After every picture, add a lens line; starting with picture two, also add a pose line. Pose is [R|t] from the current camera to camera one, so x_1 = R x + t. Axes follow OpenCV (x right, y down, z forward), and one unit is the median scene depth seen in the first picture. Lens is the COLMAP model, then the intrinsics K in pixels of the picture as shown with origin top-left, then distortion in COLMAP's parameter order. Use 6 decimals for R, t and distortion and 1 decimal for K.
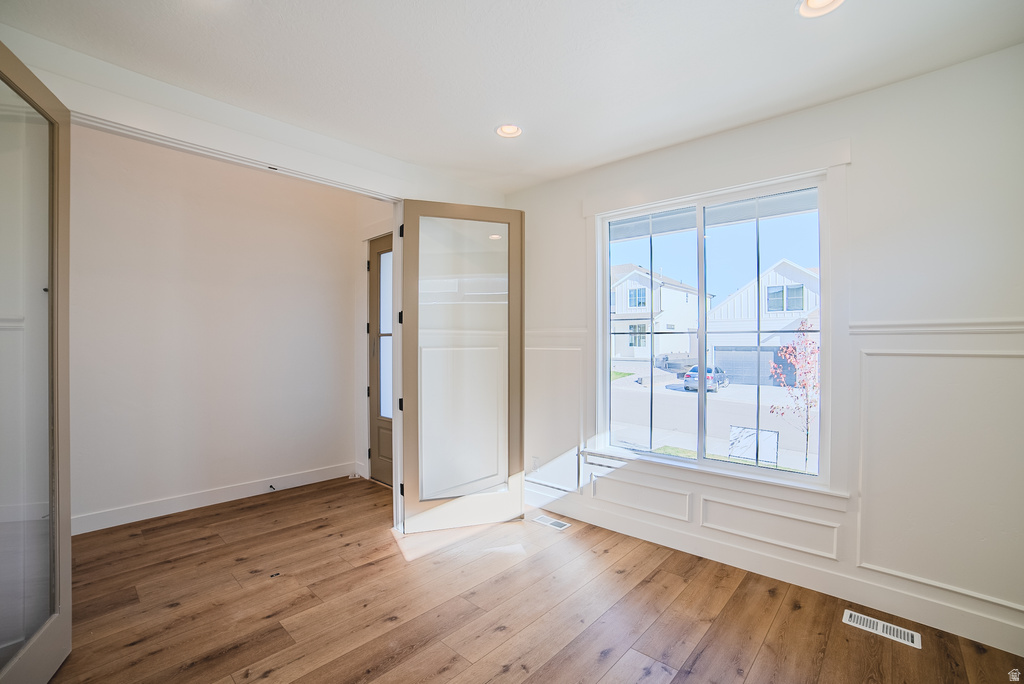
lens RADIAL K [[446.5, 0, 509.4], [0, 446.5, 345.9], [0, 0, 1]] dist [-0.113487, 0.040401]
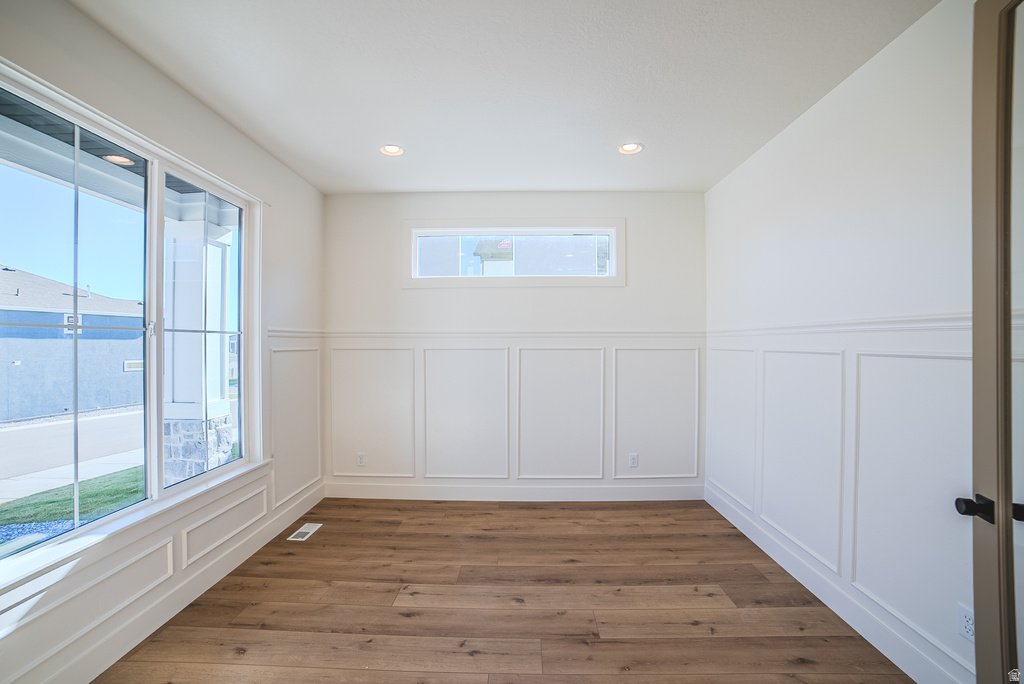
lens RADIAL K [[439.6, 0, 514.8], [0, 439.6, 345.5], [0, 0, 1]] dist [-0.106656, 0.042055]
pose [[-0.667949, -0.003545, 0.744199, -0.581840], [0.007558, 0.999905, 0.011546, -0.007793], [-0.744169, 0.013336, -0.667858, 1.107530]]
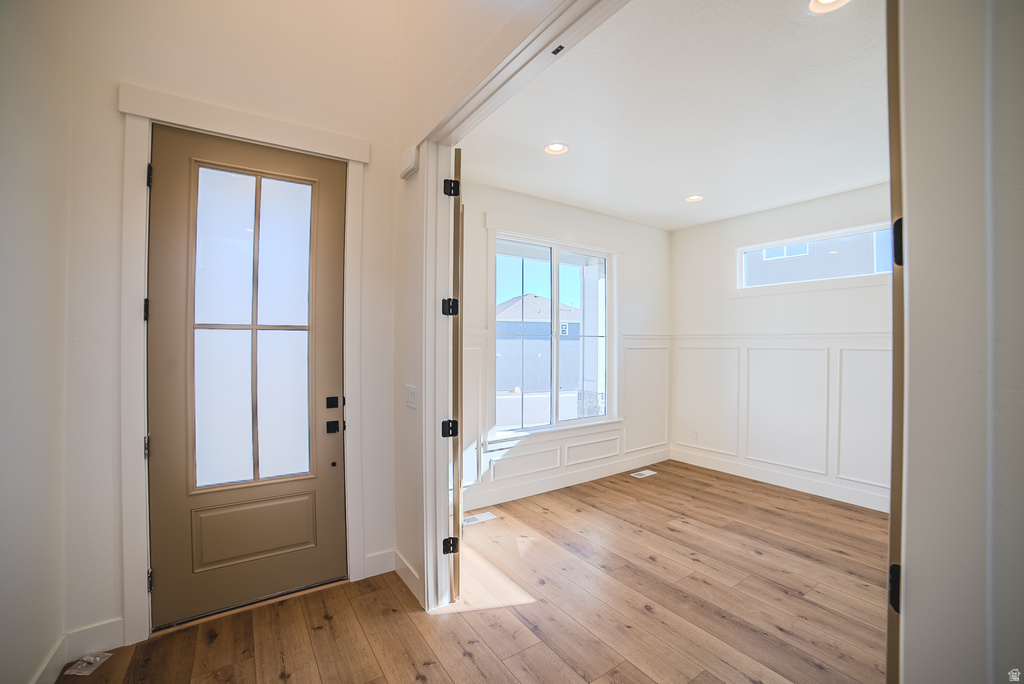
lens RADIAL K [[428.0, 0, 512.0], [0, 428.0, 342.0], [0, 0, 1]] dist [-0.105394, 0.033746]
pose [[0.222923, 0.002433, 0.974833, -1.081135], [0.006439, 0.999971, -0.003968, -0.006106], [-0.974815, 0.007161, 0.222901, 0.898269]]
